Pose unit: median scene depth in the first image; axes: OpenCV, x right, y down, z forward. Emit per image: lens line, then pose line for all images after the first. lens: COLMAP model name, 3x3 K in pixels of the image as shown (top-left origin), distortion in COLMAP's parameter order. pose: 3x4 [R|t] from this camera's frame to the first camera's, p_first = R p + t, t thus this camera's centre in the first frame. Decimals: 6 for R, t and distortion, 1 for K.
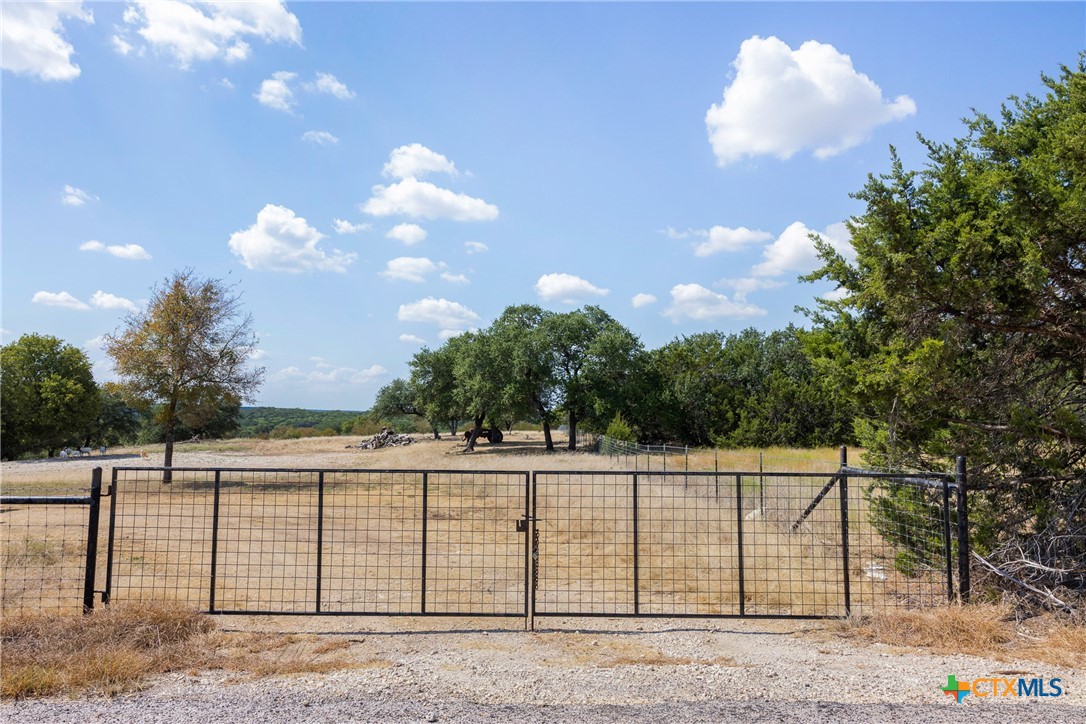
lens RADIAL K [[732.1, 0, 545.3], [0, 732.1, 365.0], [0, 0, 1]] dist [-0.001194, 0.001077]
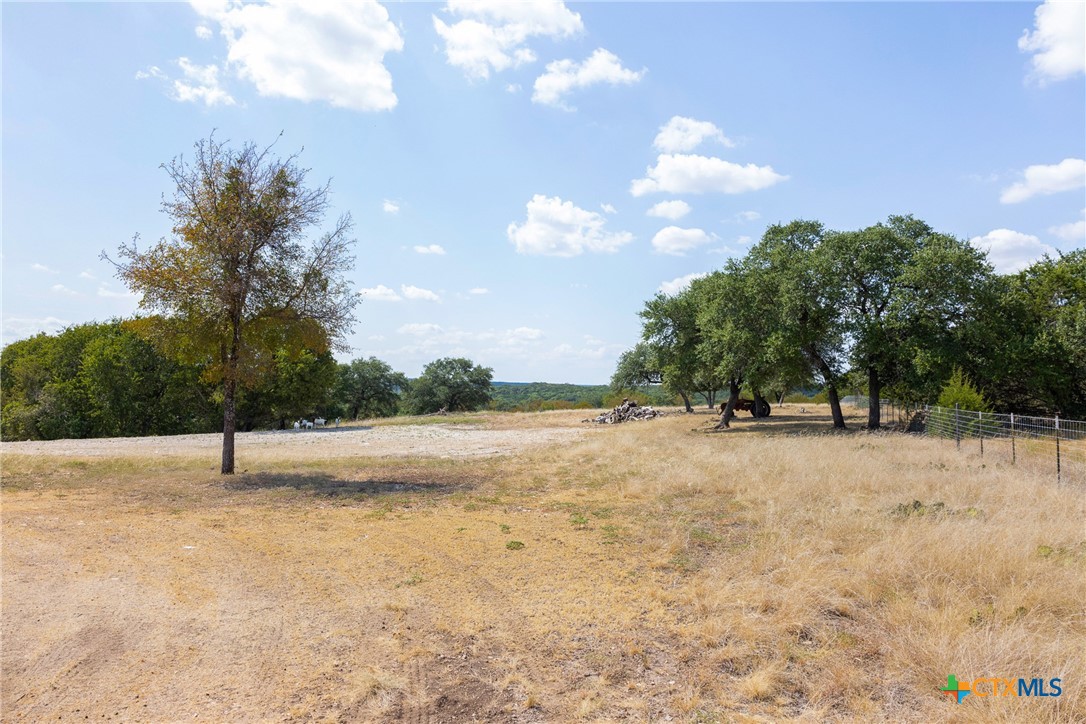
lens RADIAL K [[732.1, 0, 542.8], [0, 732.1, 359.5], [0, 0, 1]] dist [-0.001194, 0.001077]
pose [[0.934657, -0.021568, -0.354896, -0.008205], [0.031228, 0.999281, 0.021512, 0.026109], [0.354176, -0.031188, 0.934658, 0.240165]]
